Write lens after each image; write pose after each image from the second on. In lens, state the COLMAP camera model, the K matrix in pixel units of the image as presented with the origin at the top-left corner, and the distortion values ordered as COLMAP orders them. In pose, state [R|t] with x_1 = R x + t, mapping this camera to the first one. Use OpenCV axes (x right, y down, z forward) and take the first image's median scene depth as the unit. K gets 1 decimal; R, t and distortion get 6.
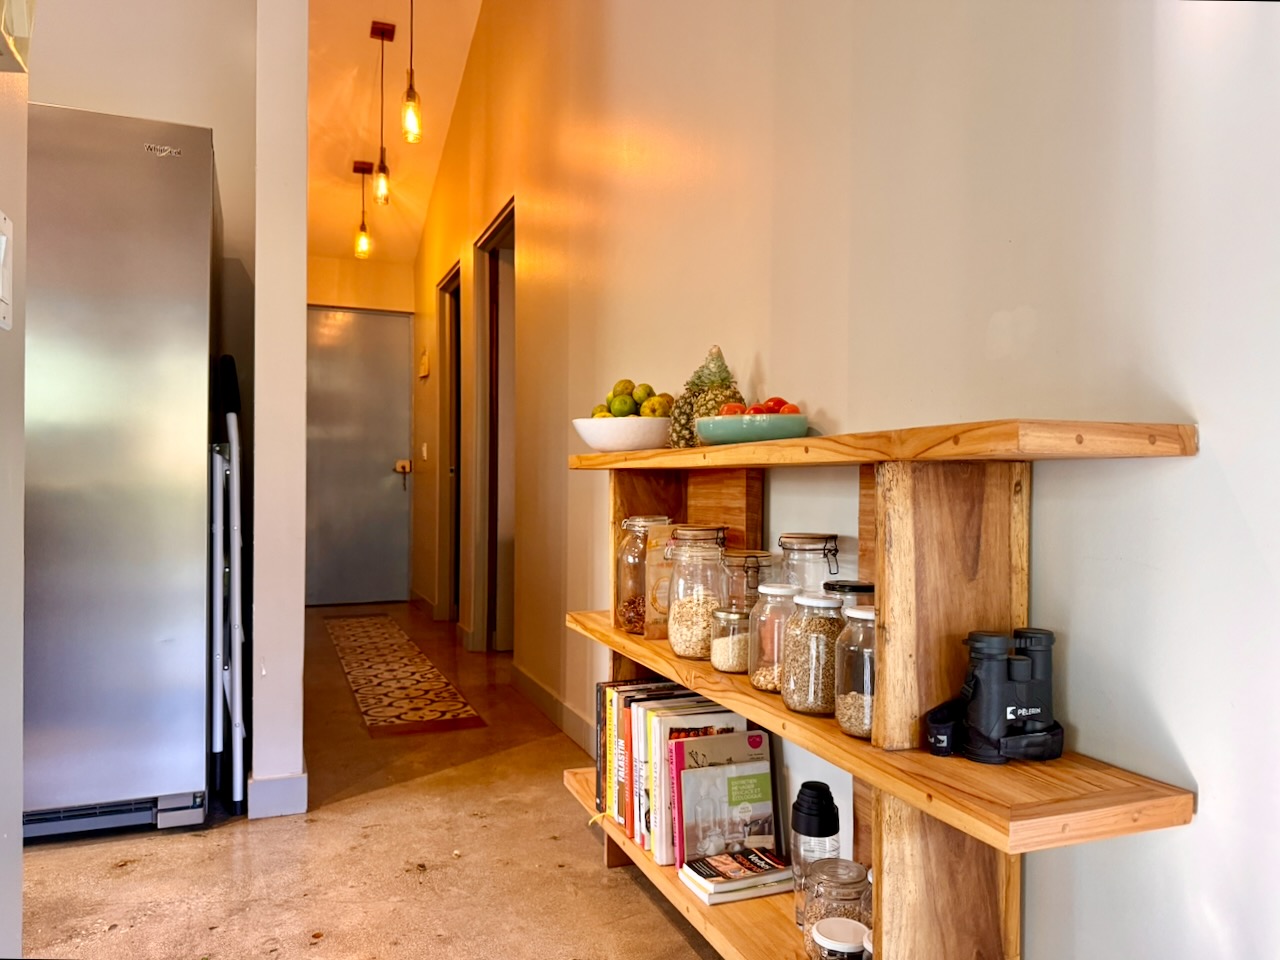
lens RADIAL K [[915.8, 0, 638.1], [0, 915.8, 491.3], [0, 0, 1]] dist [0.043364, -0.093941]
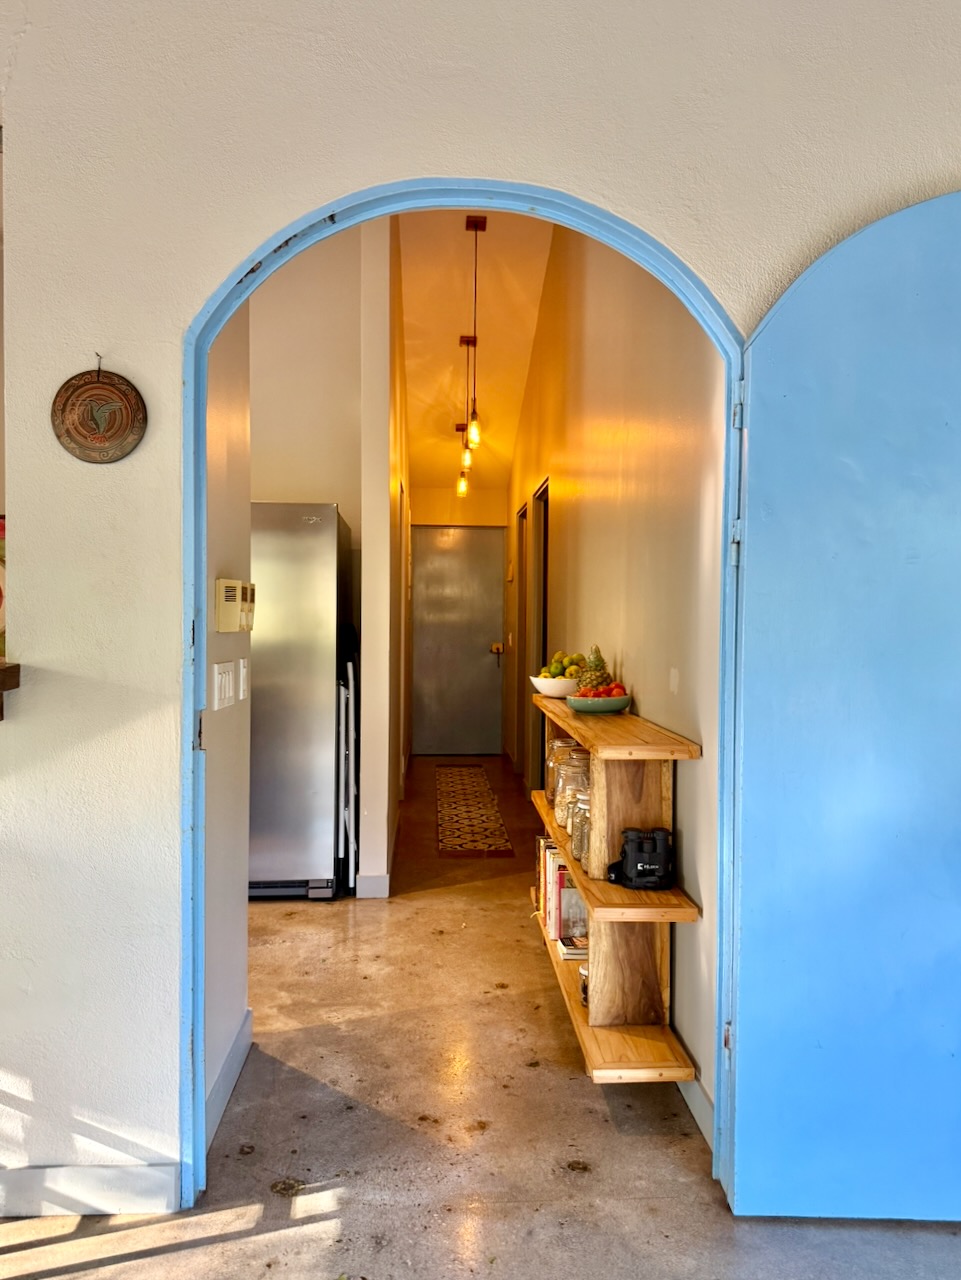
lens RADIAL K [[915.8, 0, 480.5], [0, 915.8, 640.0], [0, 0, 1]] dist [0.043364, -0.093941]
pose [[0.946785, 0.007713, -0.321774, 0.364152], [-0.003327, 0.999894, 0.014180, -0.160067], [0.321849, -0.012355, 0.946710, -0.577757]]
